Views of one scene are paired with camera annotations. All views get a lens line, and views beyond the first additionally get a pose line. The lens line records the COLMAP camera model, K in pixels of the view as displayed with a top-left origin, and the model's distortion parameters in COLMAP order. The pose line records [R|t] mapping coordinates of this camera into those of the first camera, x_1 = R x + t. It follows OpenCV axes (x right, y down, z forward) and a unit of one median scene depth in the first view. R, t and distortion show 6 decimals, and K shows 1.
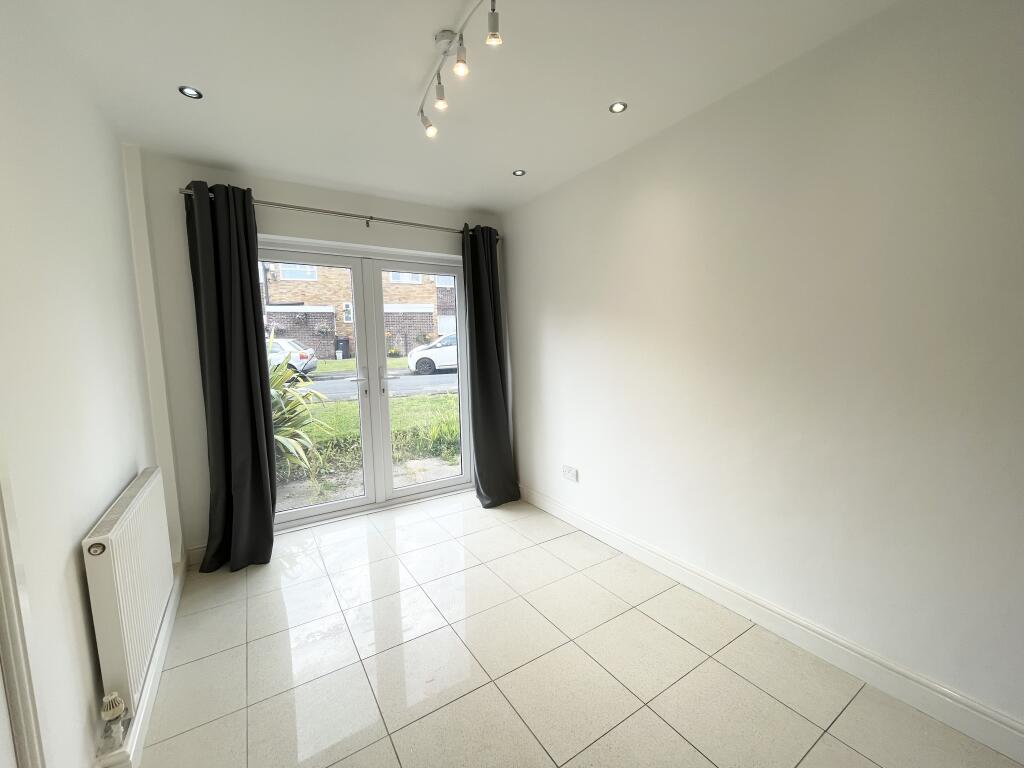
lens RADIAL K [[418.3, 0, 507.0], [0, 418.3, 392.5], [0, 0, 1]] dist [-0.000021, -0.000018]
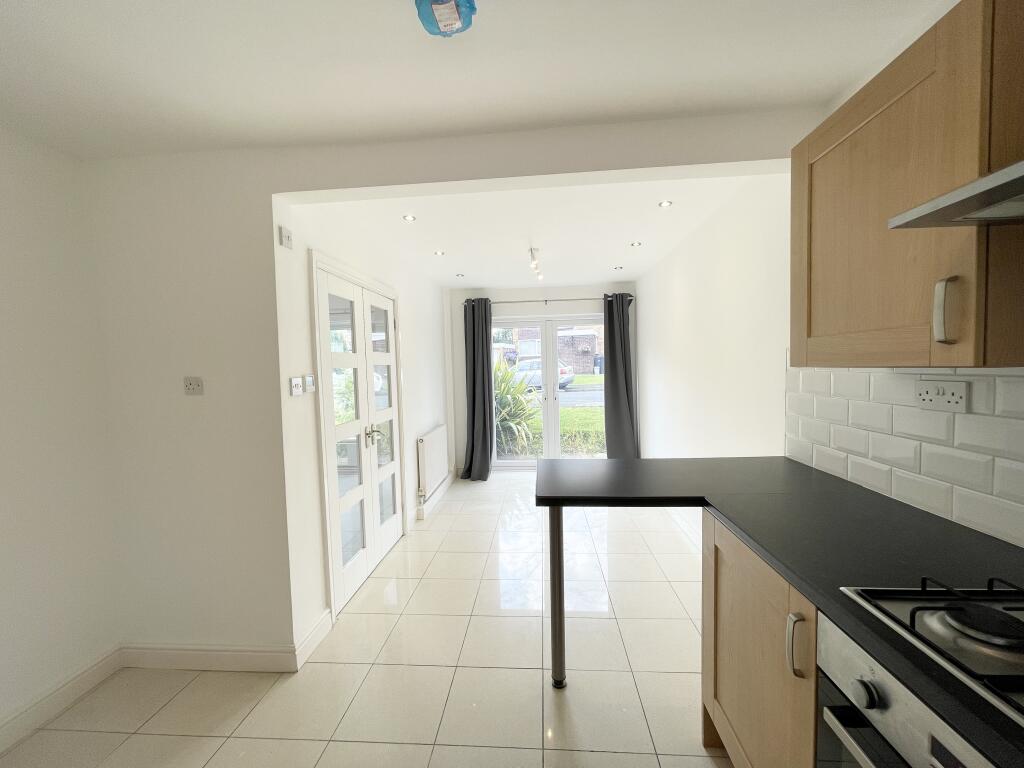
lens RADIAL K [[418.3, 0, 513.4], [0, 418.3, 385.2], [0, 0, 1]] dist [-0.000021, -0.000018]
pose [[0.809502, 0.024716, -0.586597, 0.550376], [-0.053787, 0.998034, -0.032174, 0.007934], [0.584648, 0.057597, 0.809240, -0.452480]]
